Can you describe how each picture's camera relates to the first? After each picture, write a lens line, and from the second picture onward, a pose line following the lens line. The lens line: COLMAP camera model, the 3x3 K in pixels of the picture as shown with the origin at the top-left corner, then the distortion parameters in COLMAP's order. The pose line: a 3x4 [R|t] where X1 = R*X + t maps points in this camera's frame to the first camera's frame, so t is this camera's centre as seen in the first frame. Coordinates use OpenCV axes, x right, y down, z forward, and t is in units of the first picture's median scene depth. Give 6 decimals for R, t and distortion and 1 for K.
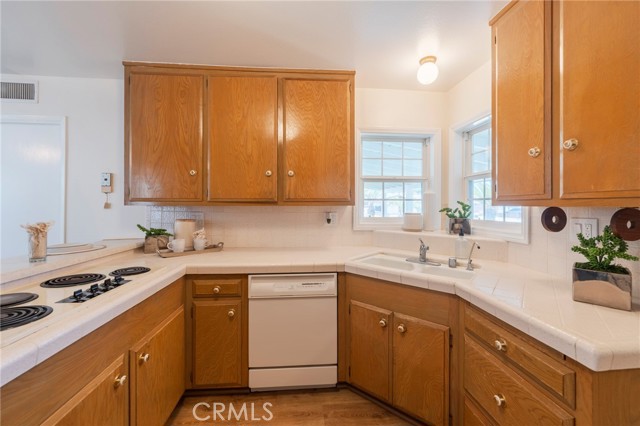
lens RADIAL K [[260.4, 0, 321.3], [0, 260.4, 204.7], [0, 0, 1]] dist [-0.004608, -0.001767]
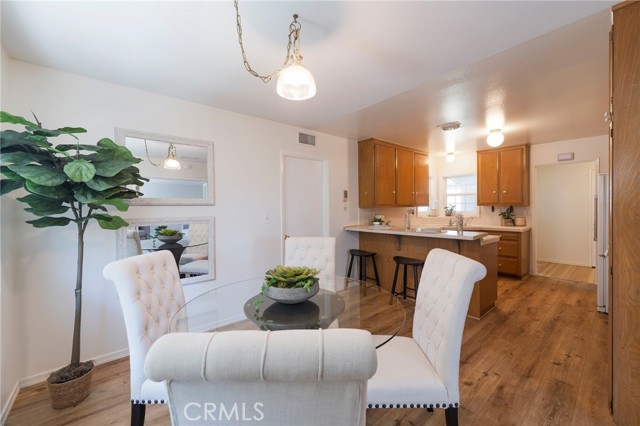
lens RADIAL K [[260.4, 0, 320.4], [0, 260.4, 210.6], [0, 0, 1]] dist [-0.004608, -0.001767]
pose [[0.812810, -0.022517, 0.582094, -2.280782], [0.015937, 0.999738, 0.016419, -0.015376], [-0.582311, -0.004069, 0.812956, -0.432045]]
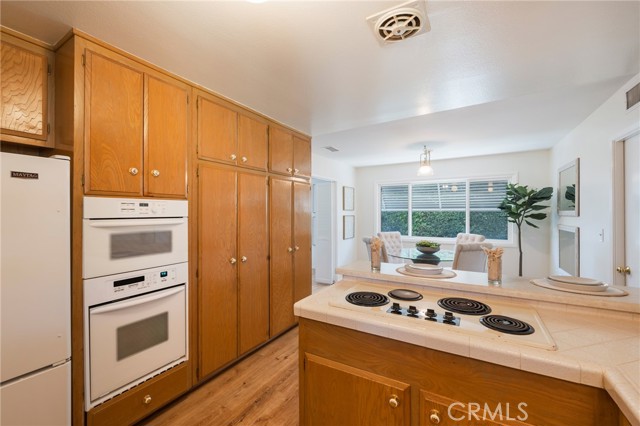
lens RADIAL K [[260.4, 0, 317.3], [0, 260.4, 210.8], [0, 0, 1]] dist [-0.004608, -0.001767]
pose [[-0.594284, -0.009857, -0.804195, 0.147313], [0.000467, 0.999921, -0.012601, -0.049062], [0.804255, -0.007864, -0.594232, 0.722616]]
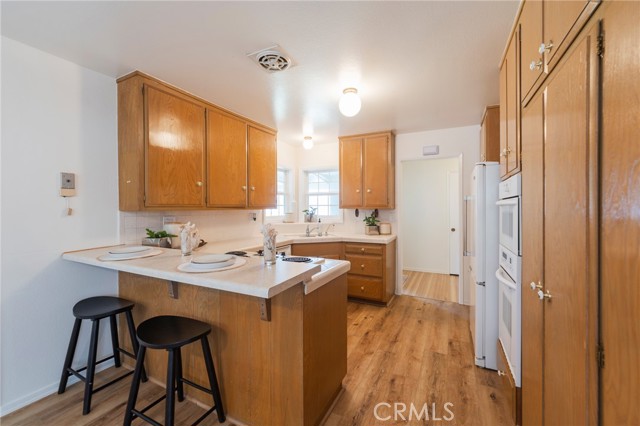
lens RADIAL K [[260.4, 0, 323.9], [0, 260.4, 210.4], [0, 0, 1]] dist [-0.004608, -0.001767]
pose [[0.518336, -0.013151, 0.855076, -1.254267], [0.006203, 0.999913, 0.011619, -0.006749], [-0.855154, -0.000719, 0.518373, -0.162338]]
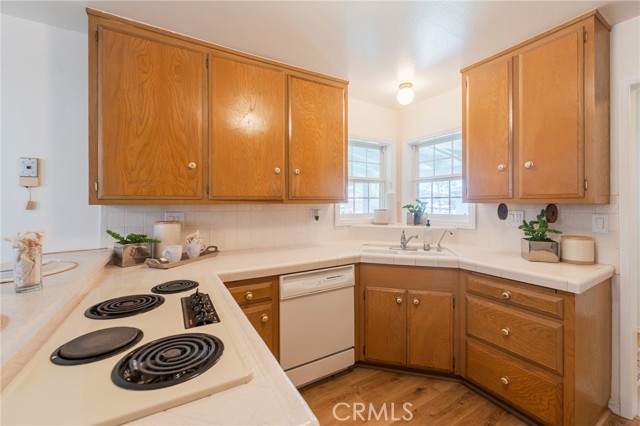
lens RADIAL K [[260.4, 0, 322.6], [0, 260.4, 203.1], [0, 0, 1]] dist [-0.004608, -0.001767]
pose [[0.900933, -0.005564, 0.433923, -0.477406], [0.004203, 0.999983, 0.004097, -0.002701], [-0.433938, -0.001867, 0.900941, 0.053219]]
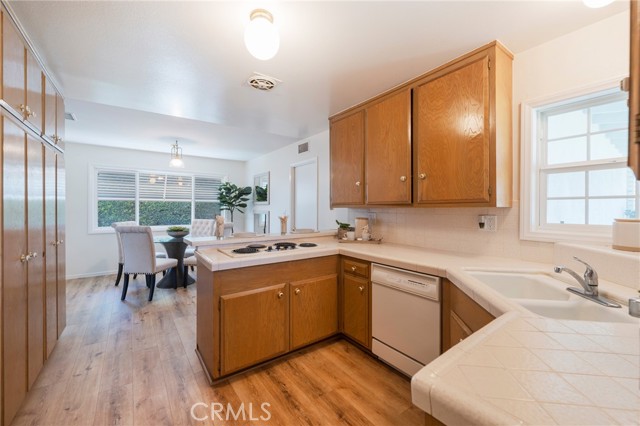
lens RADIAL K [[260.4, 0, 318.0], [0, 260.4, 211.4], [0, 0, 1]] dist [-0.004608, -0.001767]
pose [[0.509748, 0.008521, -0.860282, 0.576934], [0.004271, 0.999914, 0.012435, 0.004776], [0.860313, -0.010013, 0.509668, 0.118426]]
